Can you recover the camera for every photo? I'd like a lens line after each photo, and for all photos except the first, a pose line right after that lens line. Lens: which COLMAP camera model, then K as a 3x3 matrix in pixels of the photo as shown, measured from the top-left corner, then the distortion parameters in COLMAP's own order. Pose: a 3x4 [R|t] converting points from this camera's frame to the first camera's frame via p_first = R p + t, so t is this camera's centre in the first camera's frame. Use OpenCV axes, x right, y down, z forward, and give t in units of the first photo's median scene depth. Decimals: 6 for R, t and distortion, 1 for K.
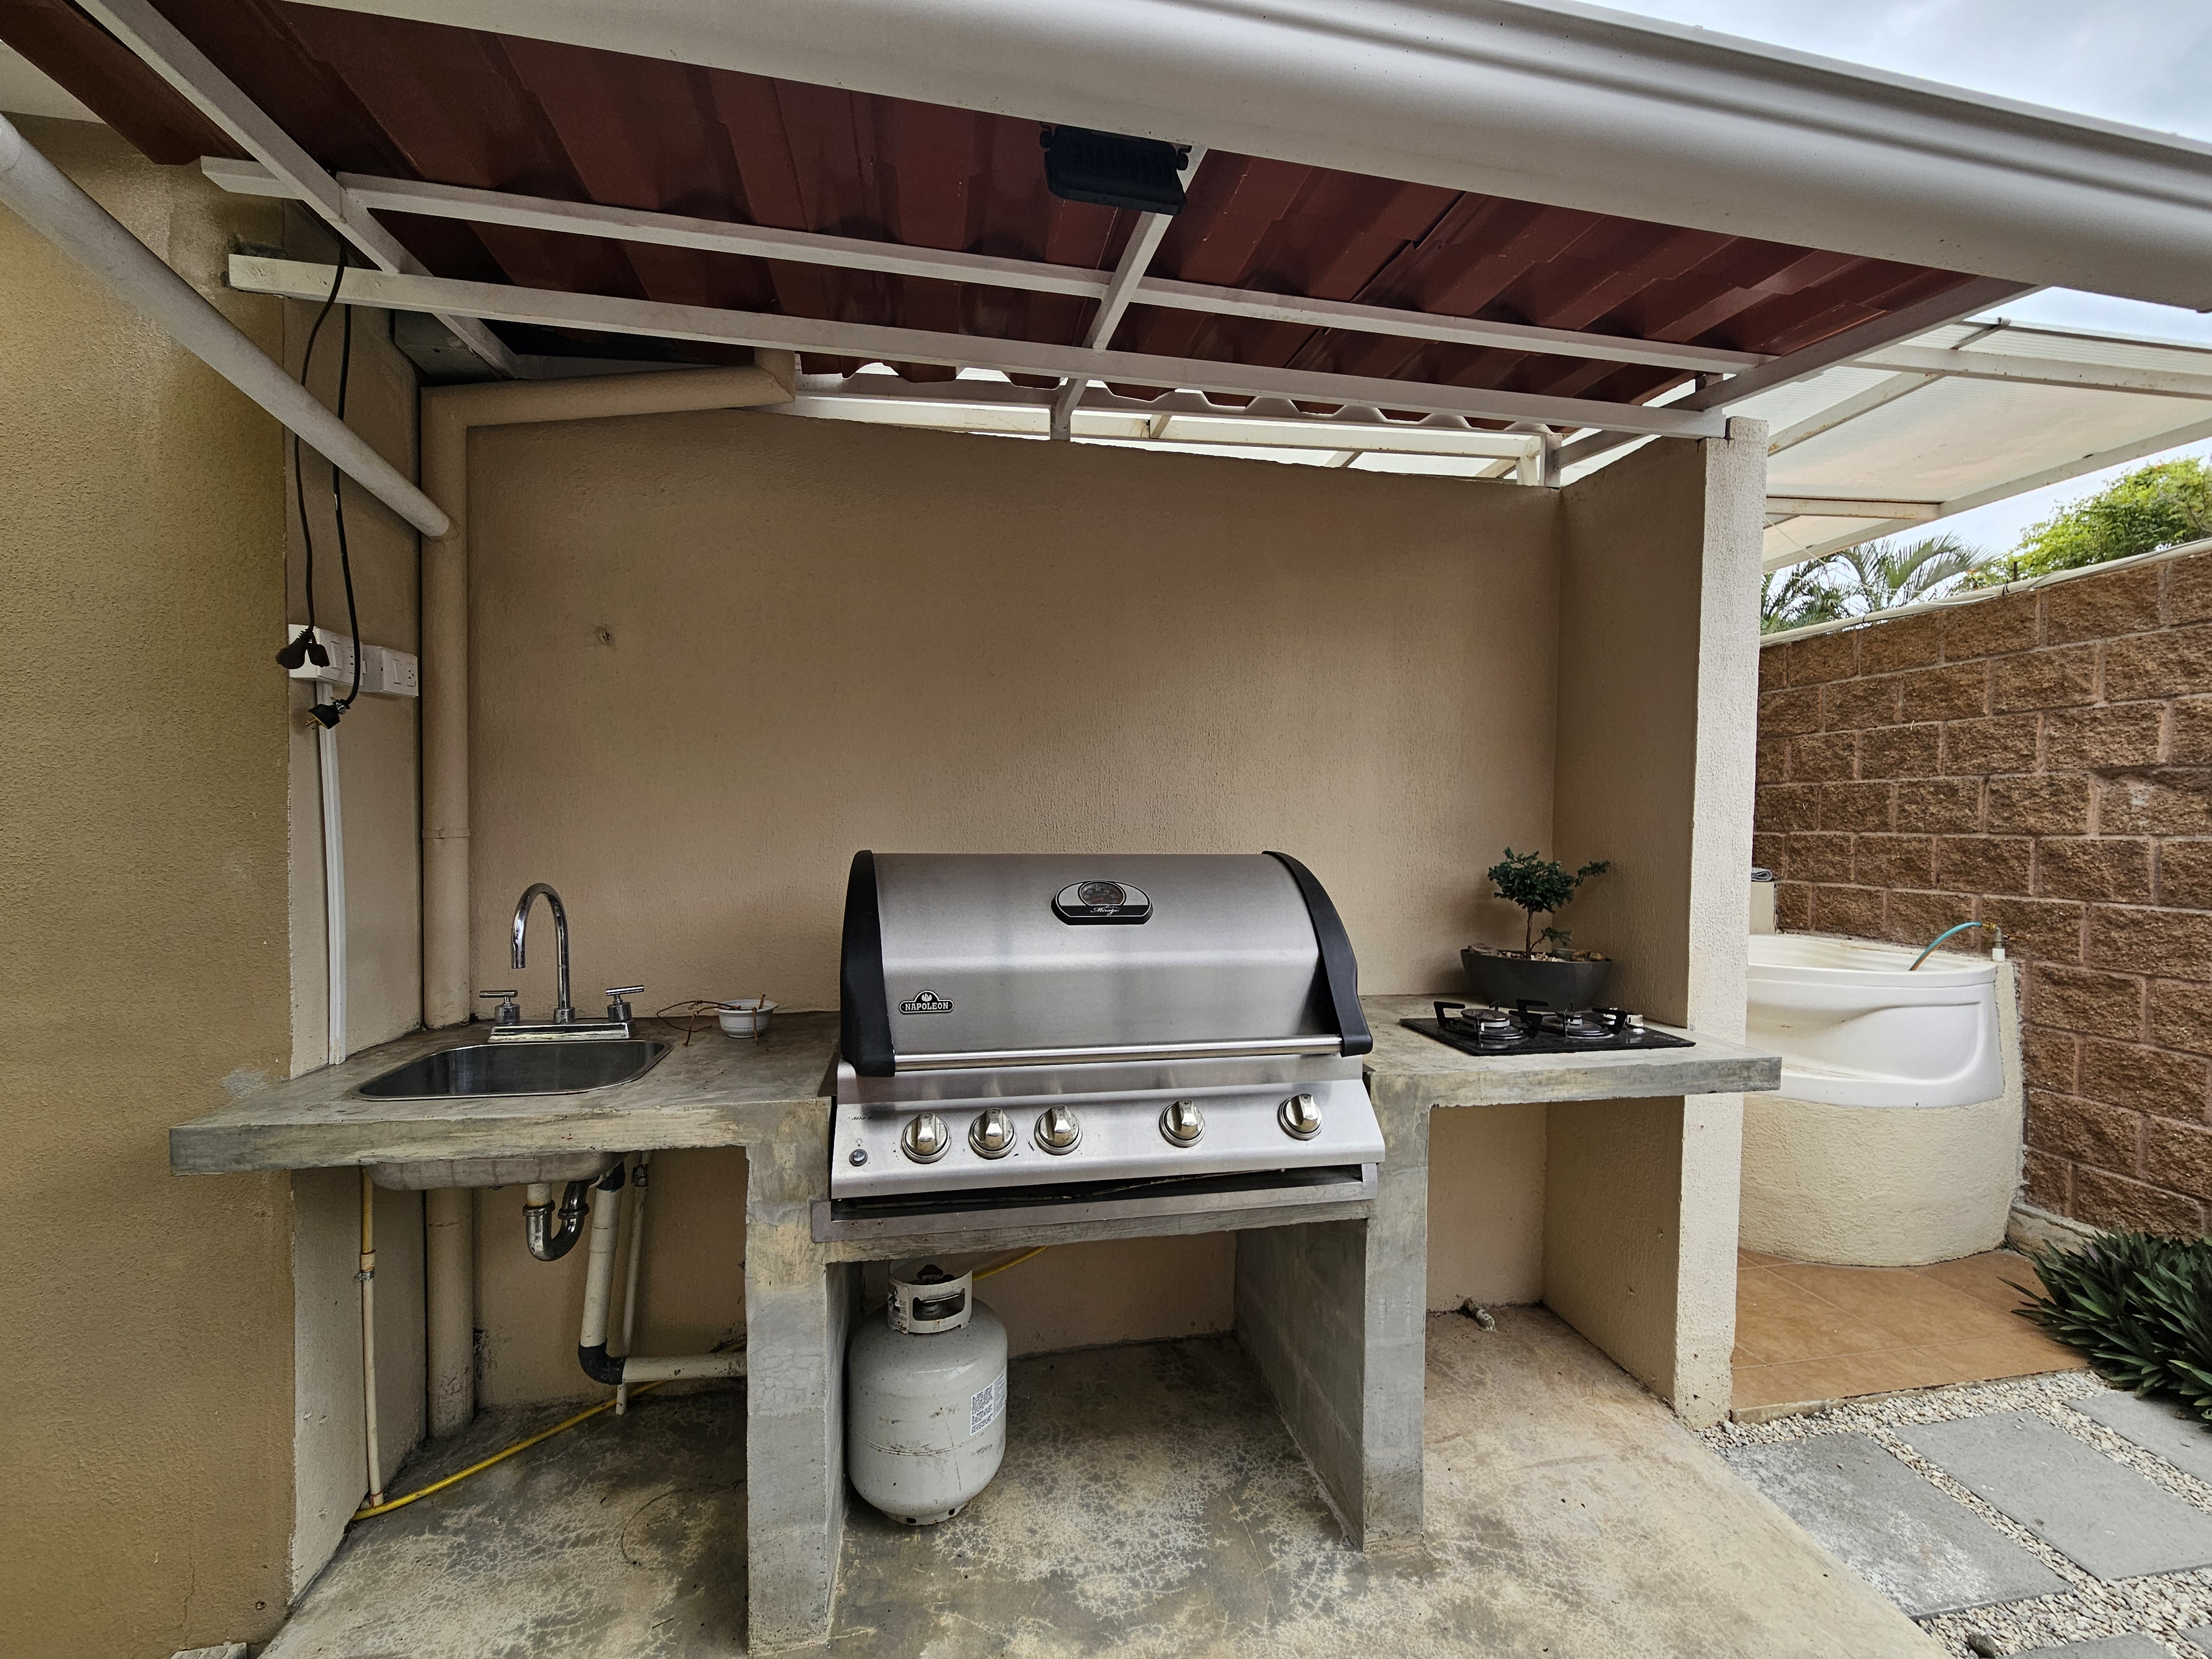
lens RADIAL K [[910.4, 0, 1111.9], [0, 910.4, 849.4], [0, 0, 1]] dist [-0.001371, 0.000776]
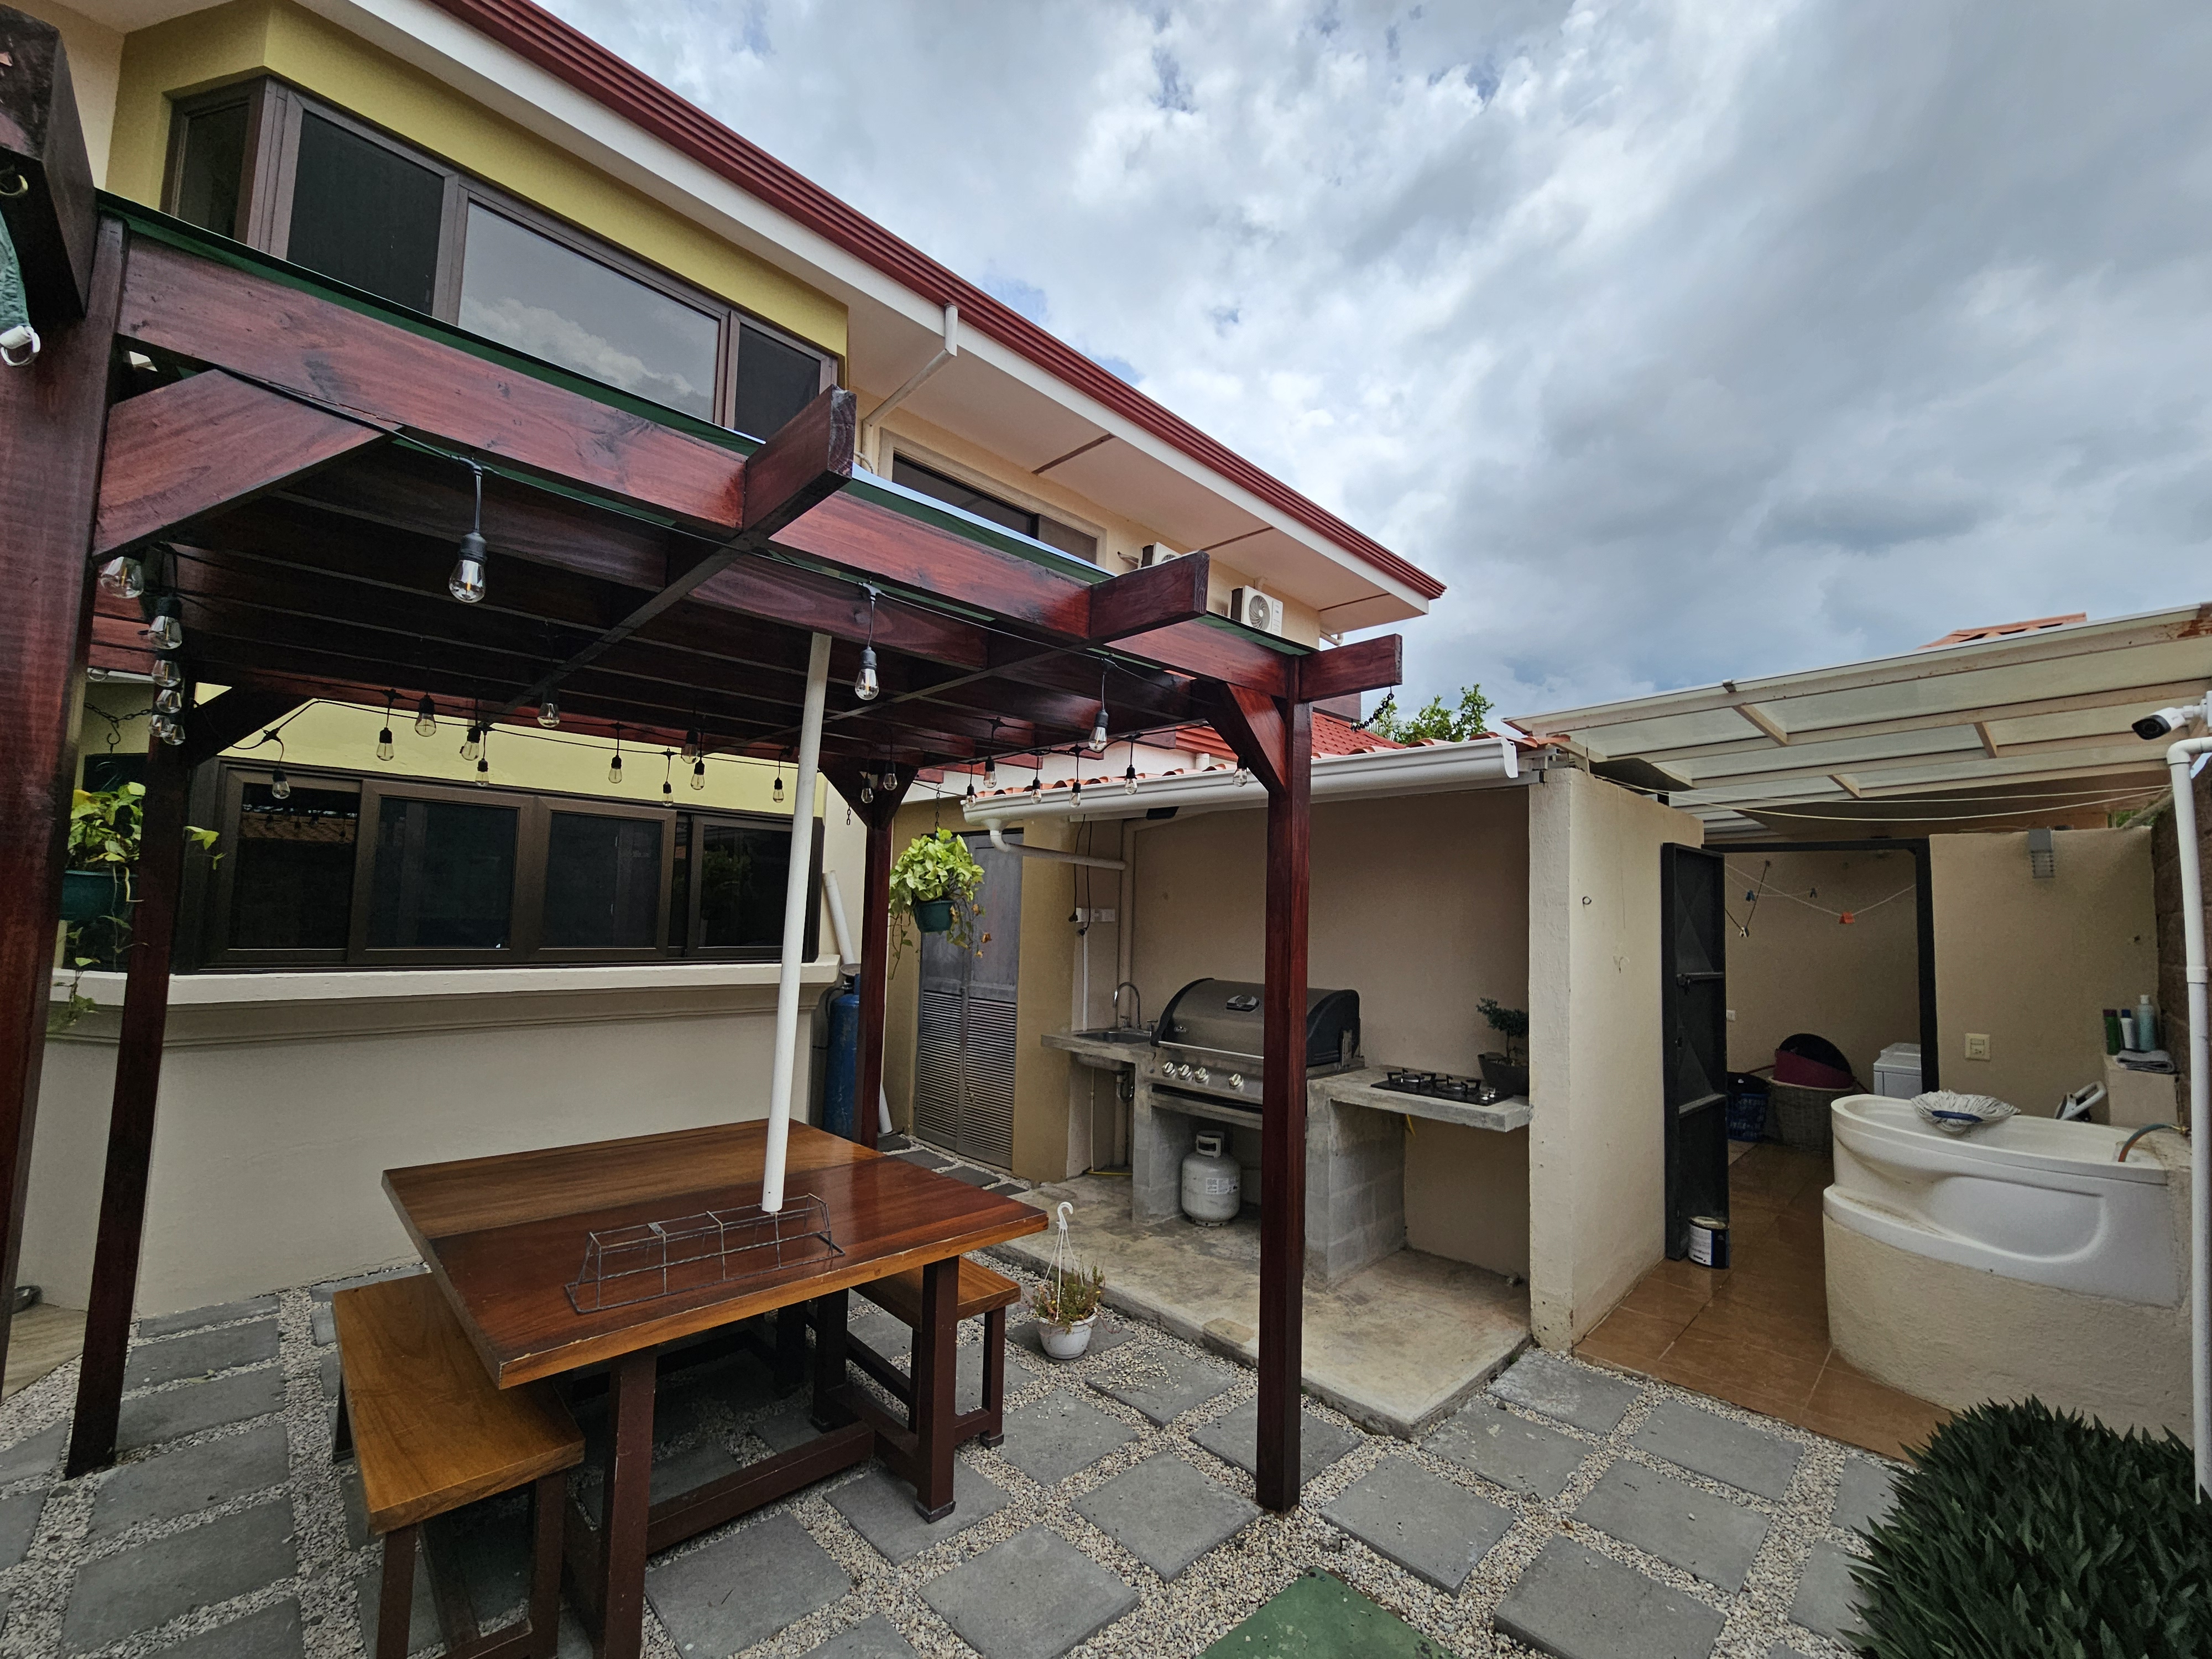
lens RADIAL K [[910.4, 0, 1111.9], [0, 910.4, 849.4], [0, 0, 1]] dist [-0.001371, 0.000776]
pose [[0.565219, -0.055013, -0.823105, 1.750605], [-0.049360, 0.993731, -0.100312, -0.090864], [0.823463, 0.097326, 0.558960, -0.771199]]
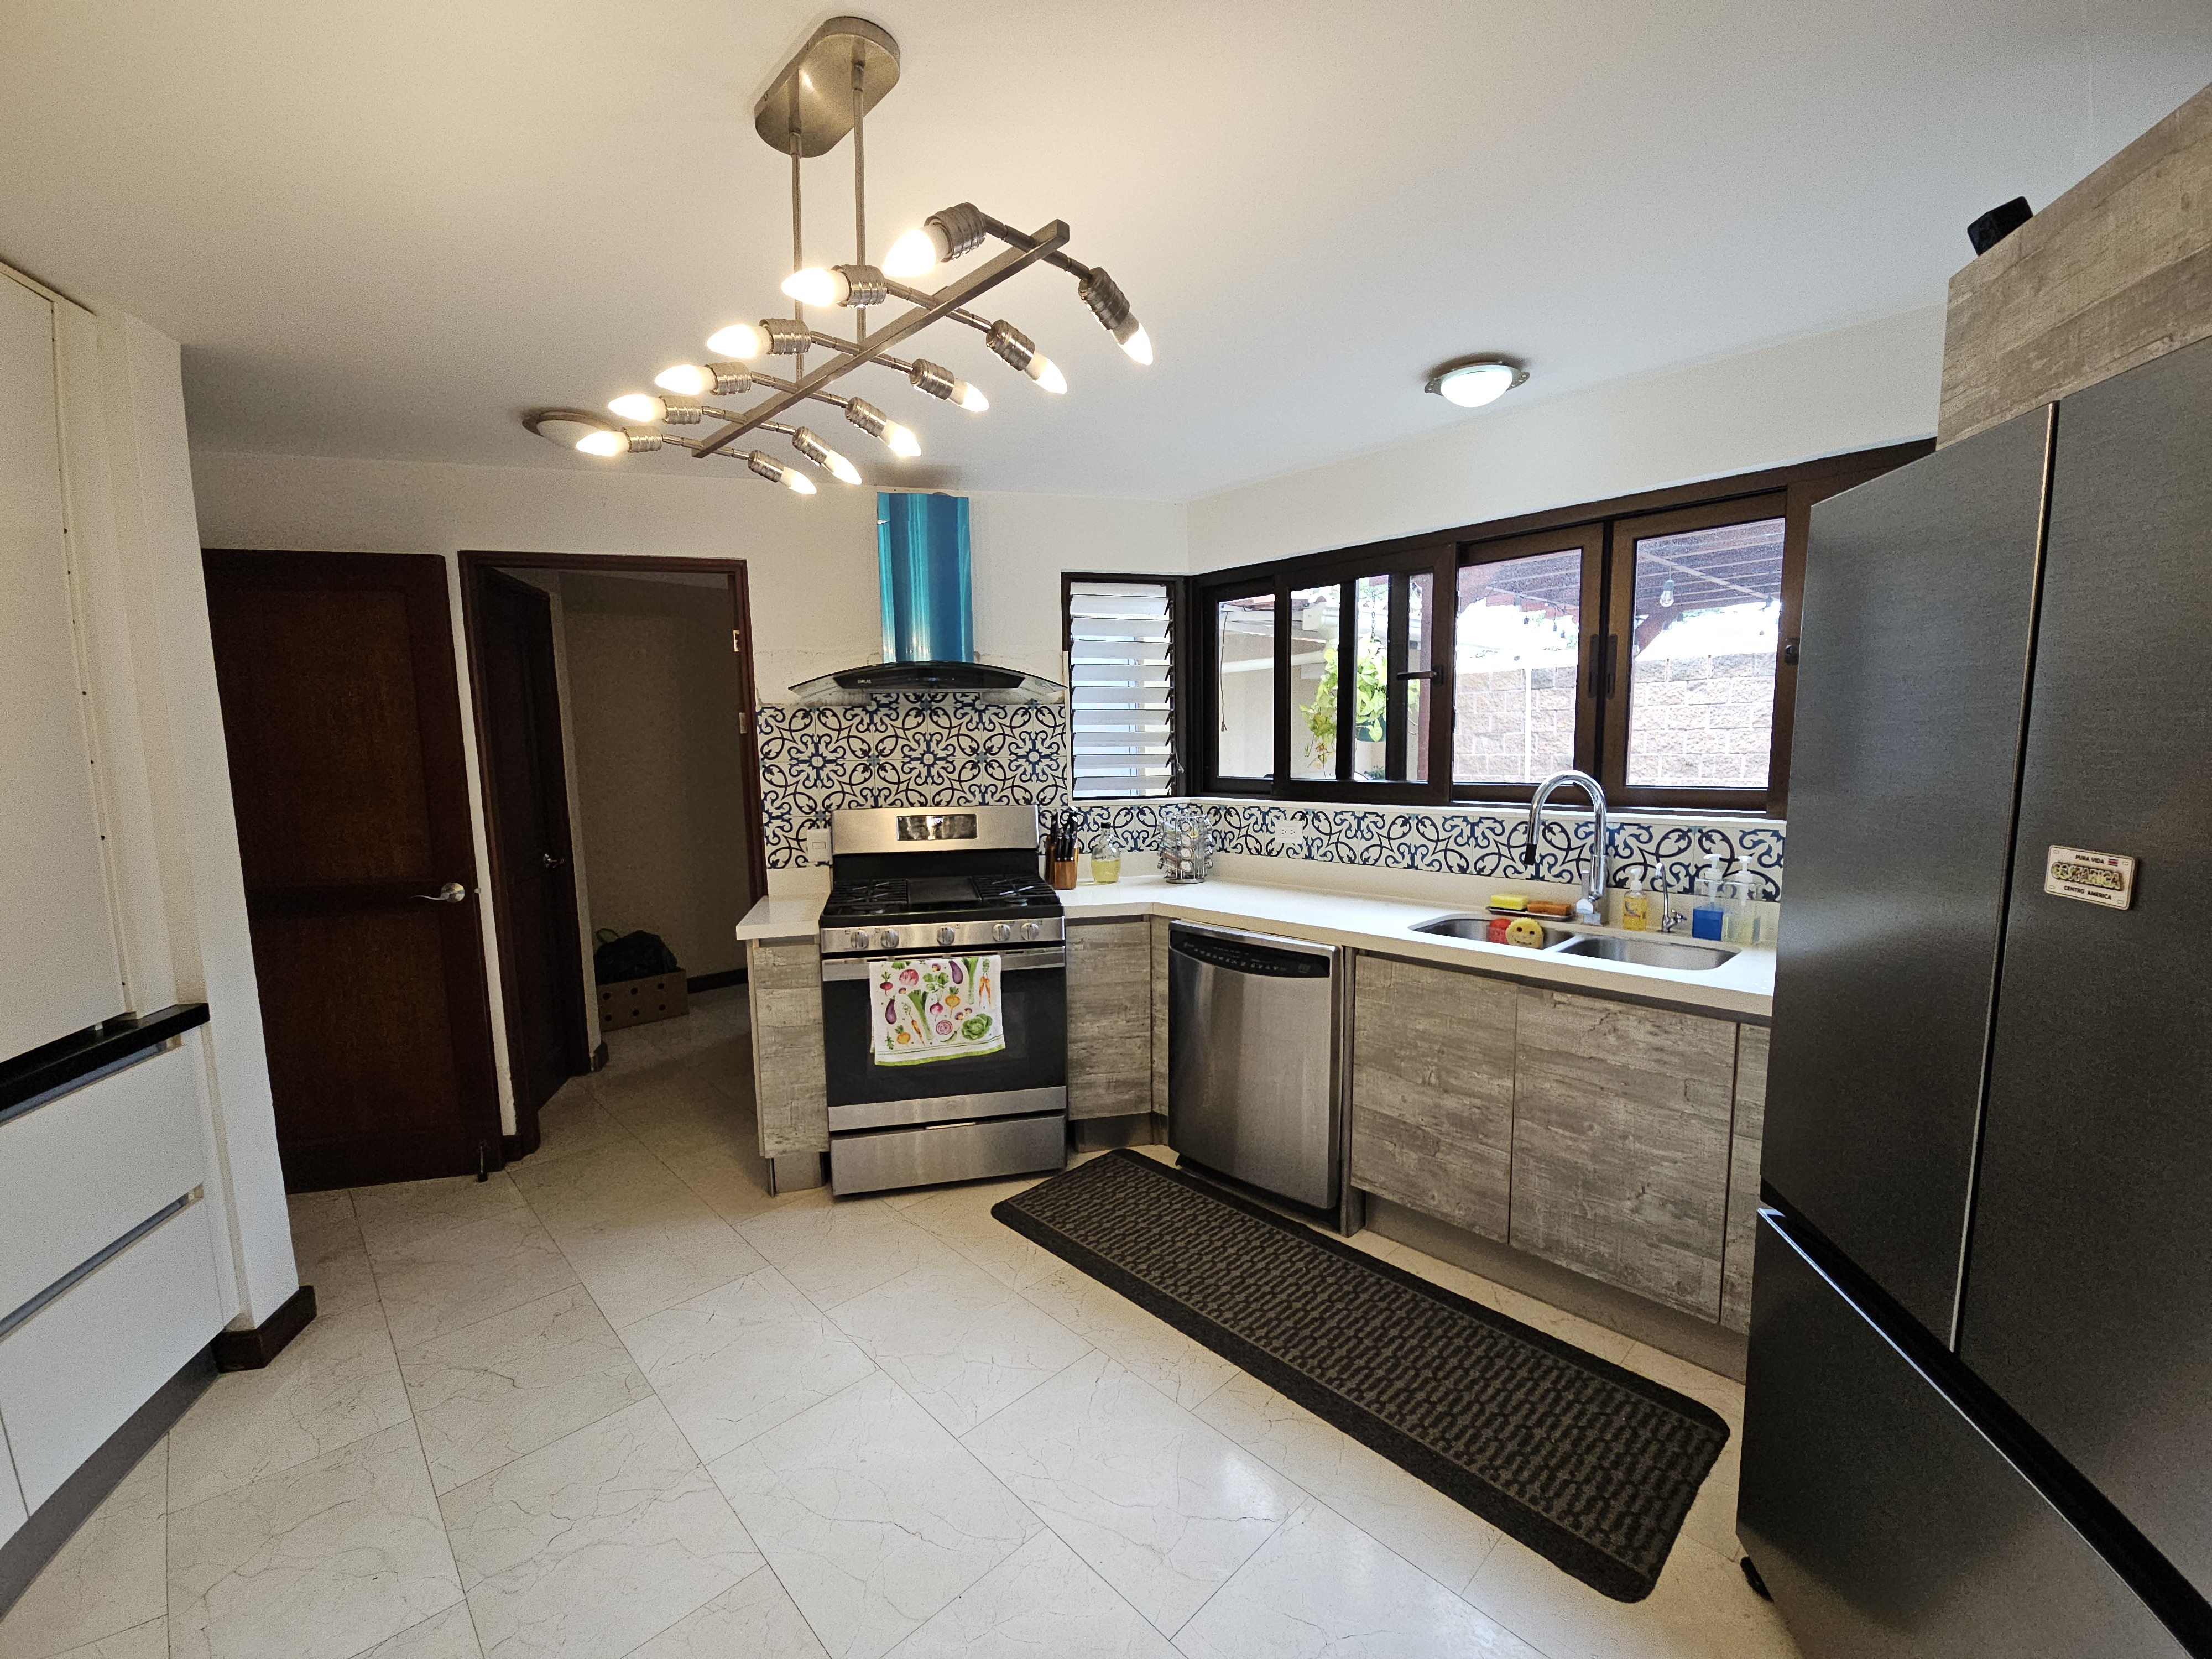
lens RADIAL K [[910.4, 0, 1111.9], [0, 910.4, 849.4], [0, 0, 1]] dist [-0.001371, 0.000776]
pose [[0.838918, -0.089780, 0.536802, -2.487187], [0.043173, 0.994170, 0.098803, -0.075635], [-0.542543, -0.059713, 0.837903, -1.448804]]
